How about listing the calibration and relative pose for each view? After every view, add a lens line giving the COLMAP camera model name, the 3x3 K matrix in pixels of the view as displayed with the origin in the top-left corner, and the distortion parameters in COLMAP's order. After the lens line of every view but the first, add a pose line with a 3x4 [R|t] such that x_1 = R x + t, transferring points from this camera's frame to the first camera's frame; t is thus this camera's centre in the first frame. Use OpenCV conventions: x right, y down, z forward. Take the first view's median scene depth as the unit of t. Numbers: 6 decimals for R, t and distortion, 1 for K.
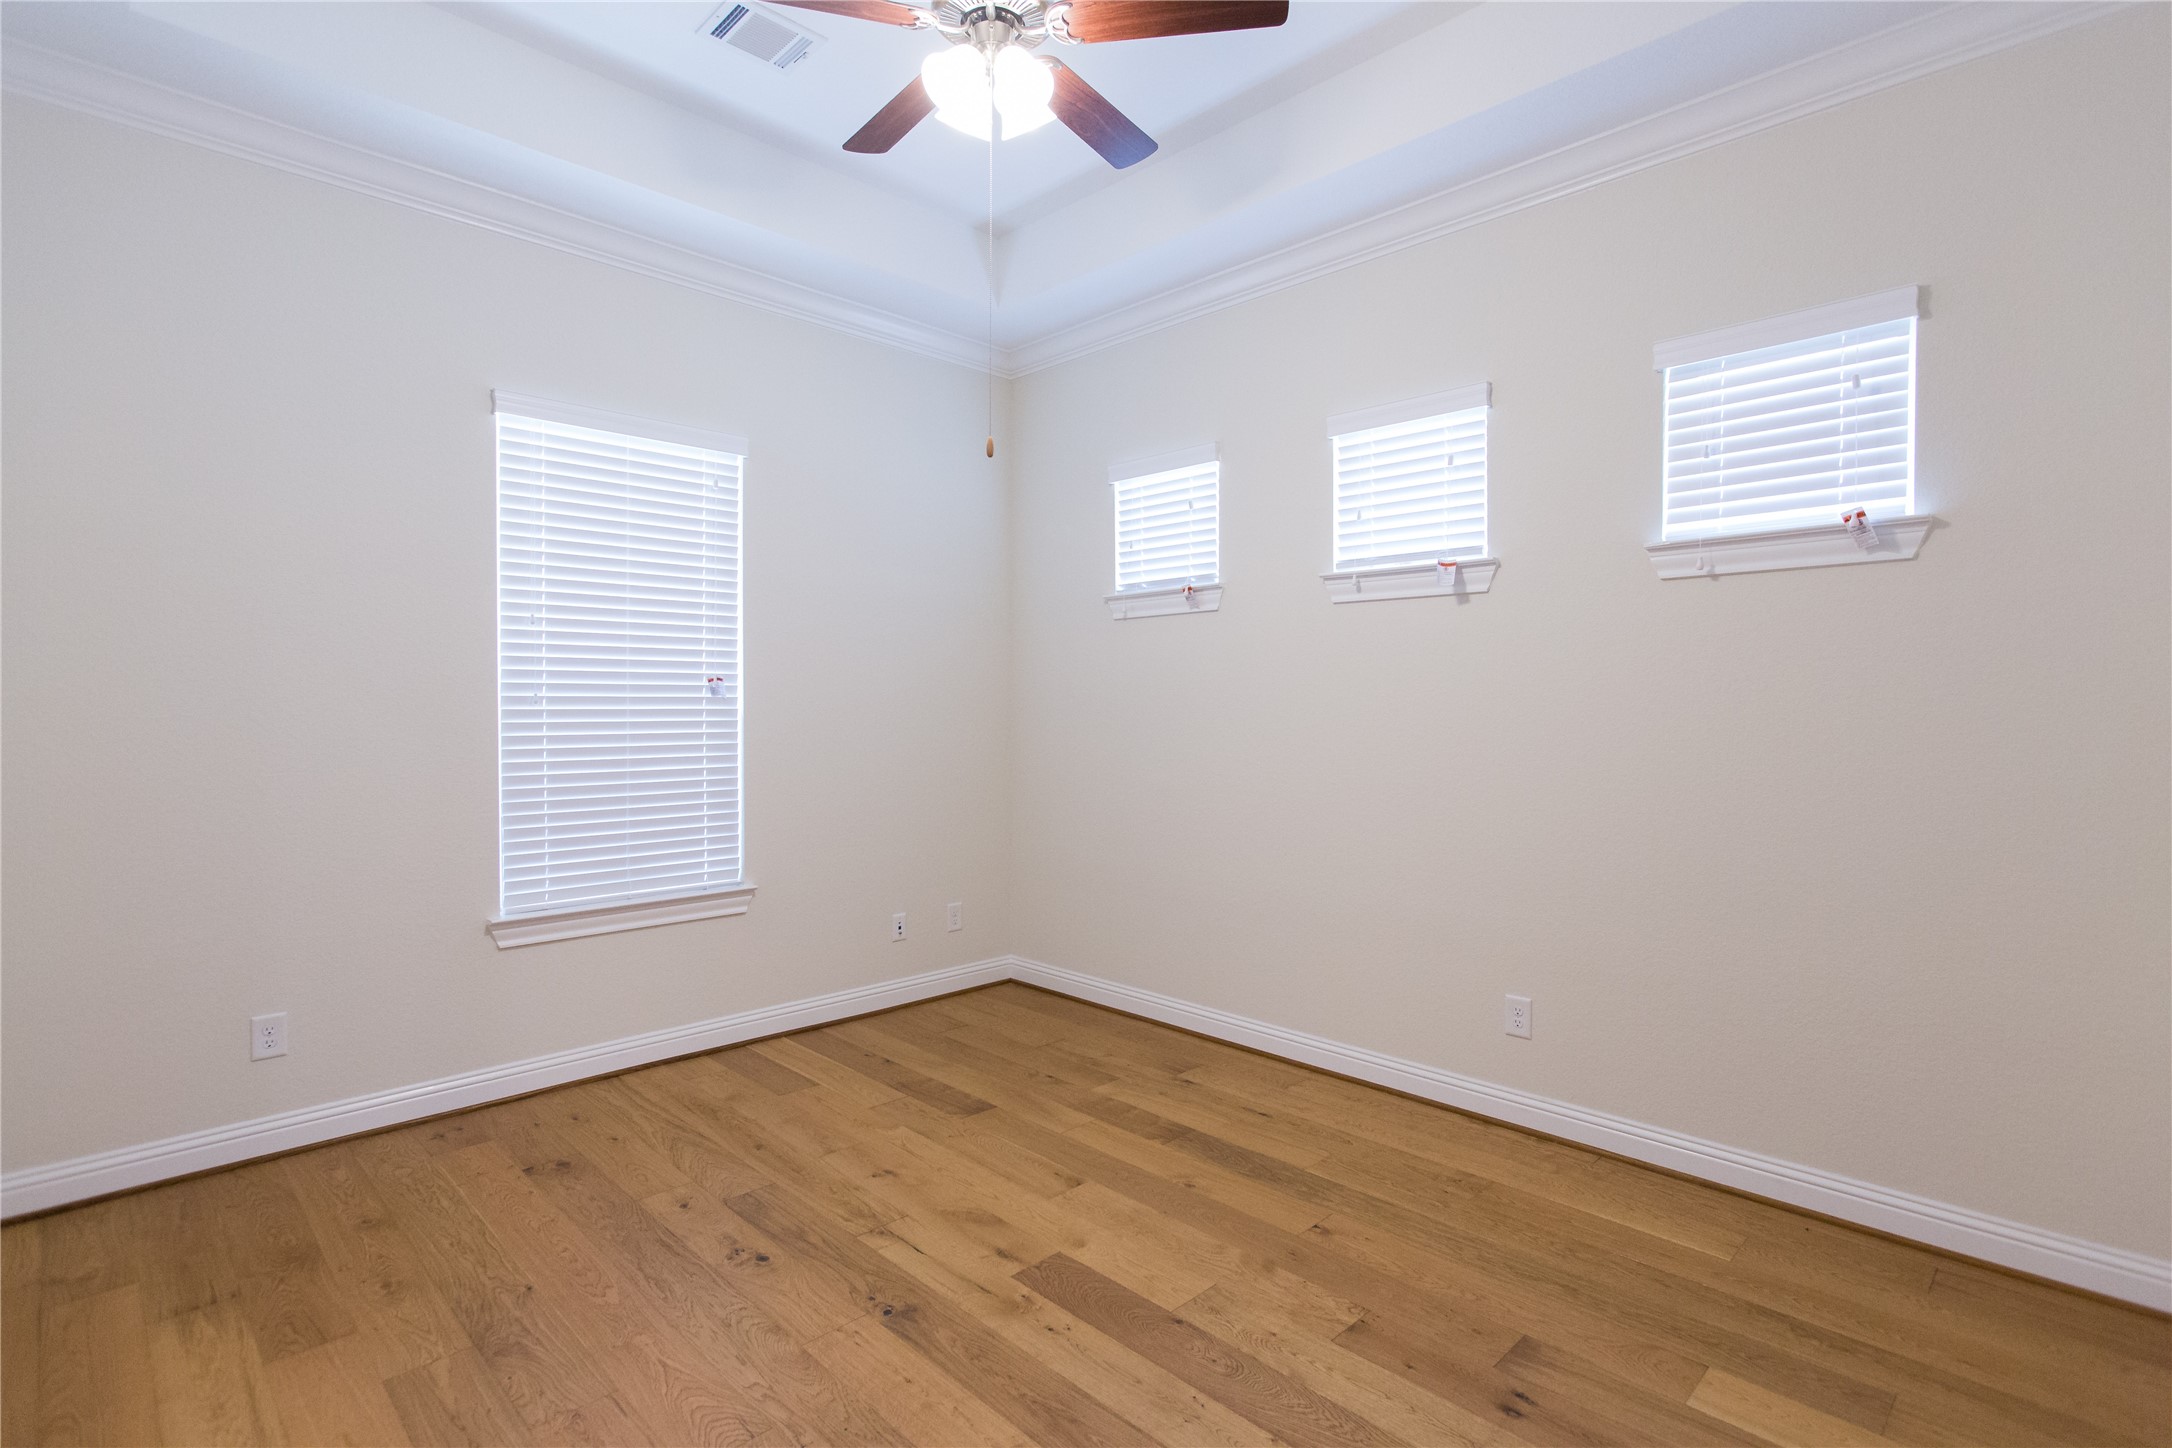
lens RADIAL K [[1056.1, 0, 1087.7], [0, 1056.1, 721.6], [0, 0, 1]] dist [-0.004686, 0.005605]
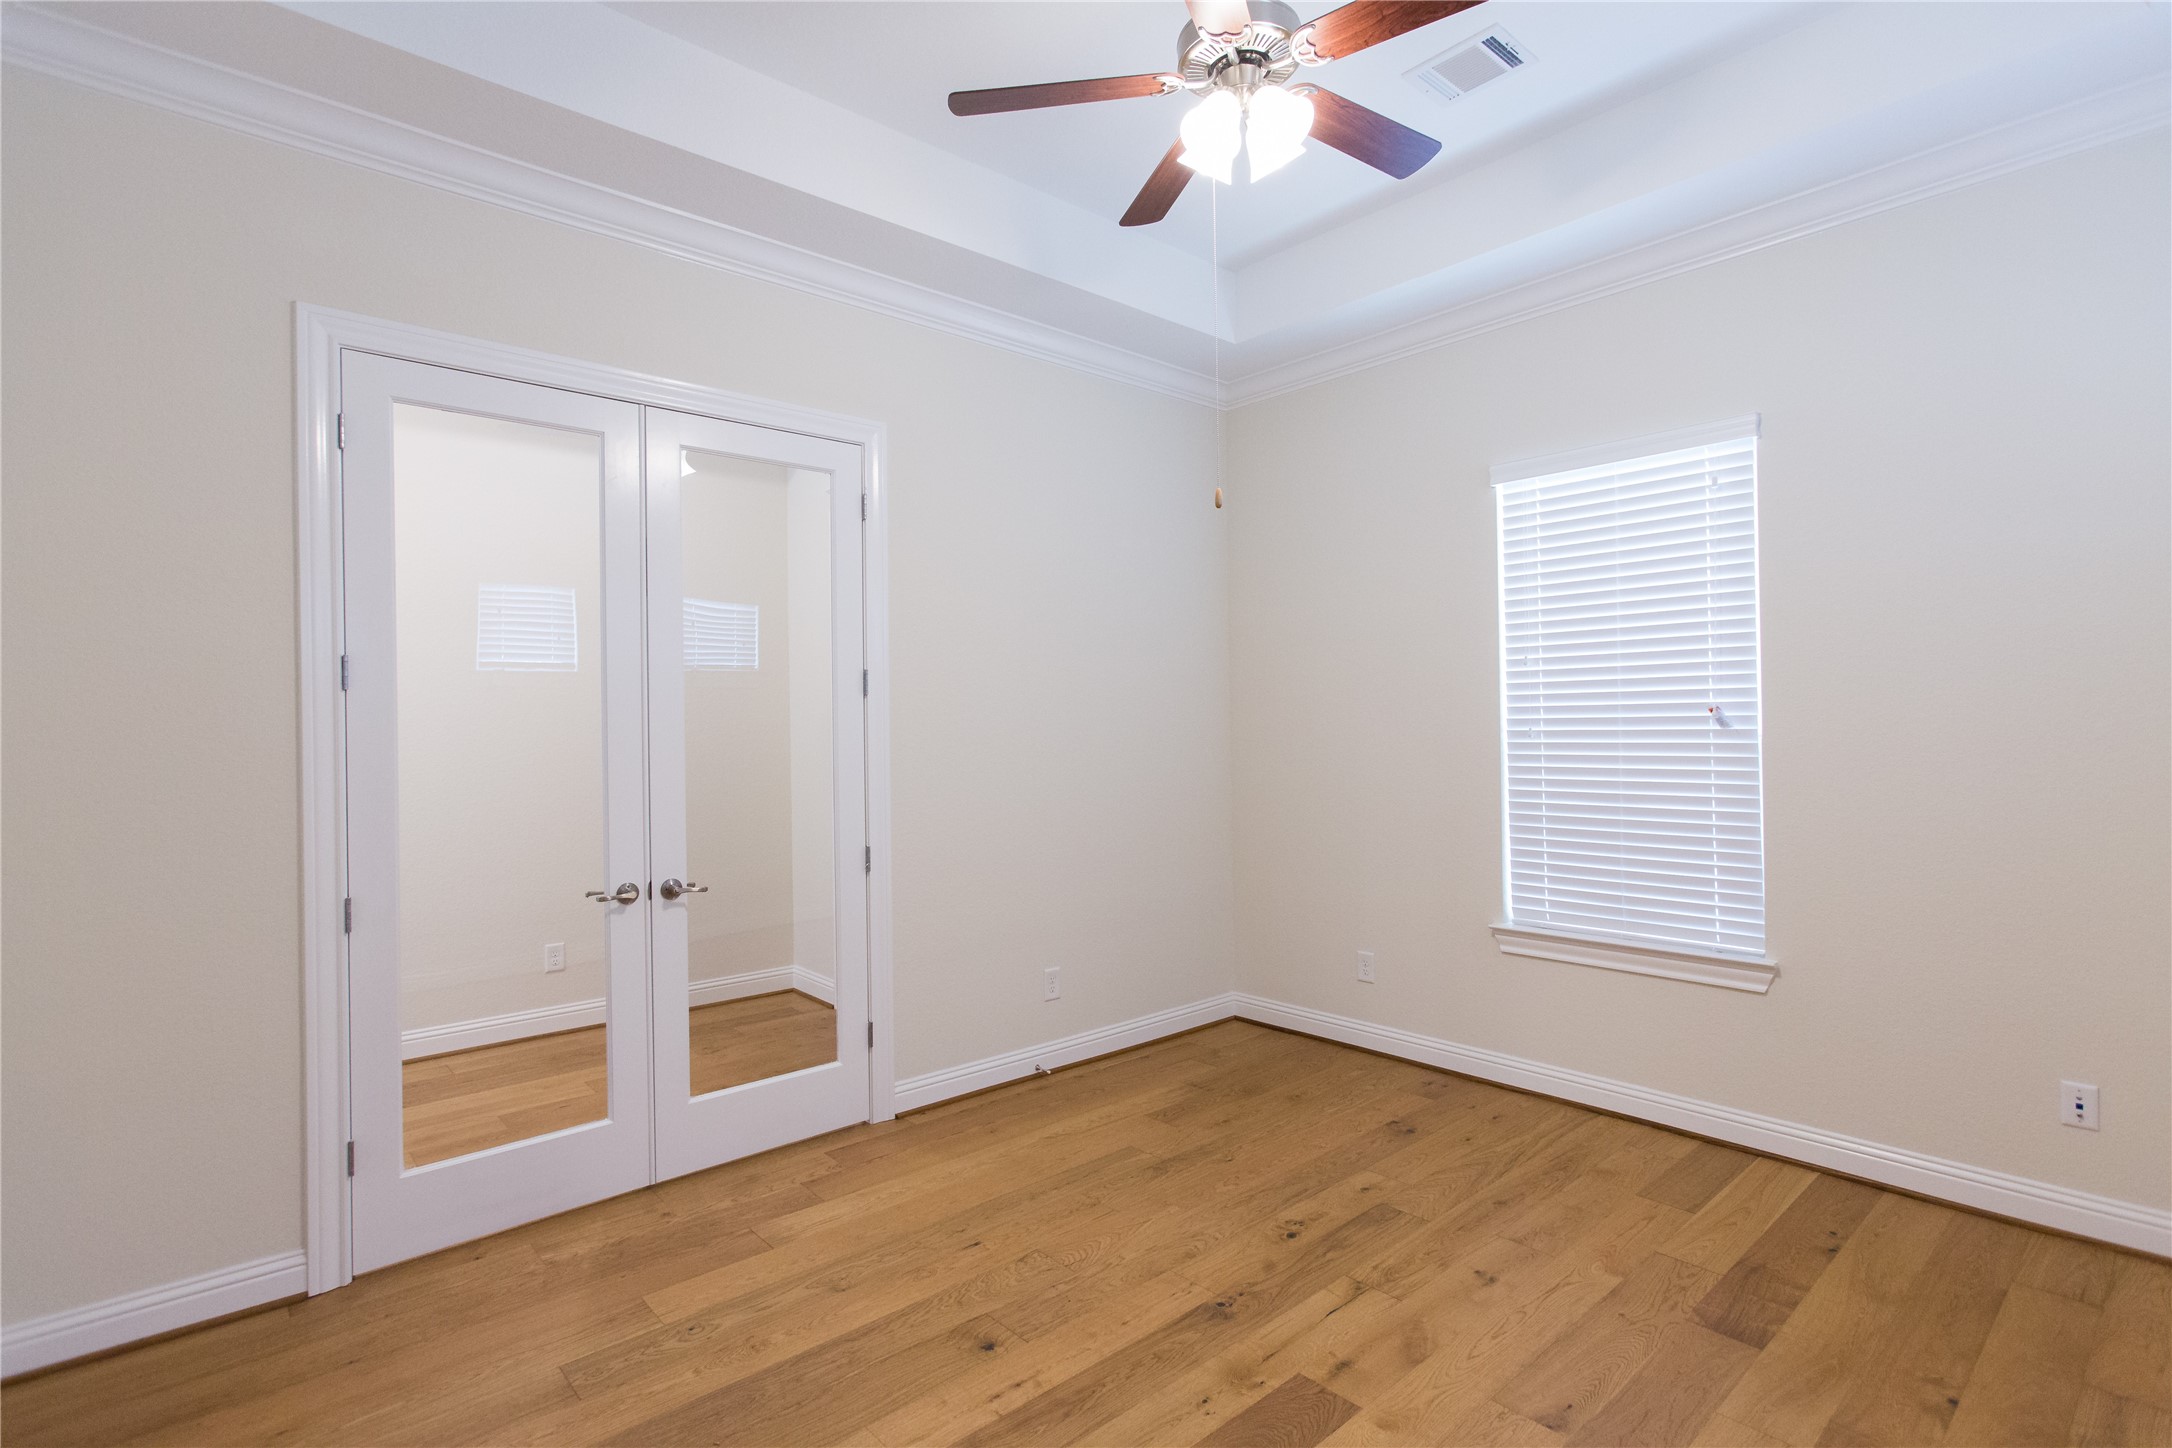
lens RADIAL K [[1056.1, 0, 1089.3], [0, 1056.1, 724.6], [0, 0, 1]] dist [-0.004686, 0.005605]
pose [[-0.062892, -0.002353, -0.998018, 0.635564], [-0.004200, 0.999989, -0.002093, -0.027642], [0.998012, 0.004060, -0.062901, 0.645951]]
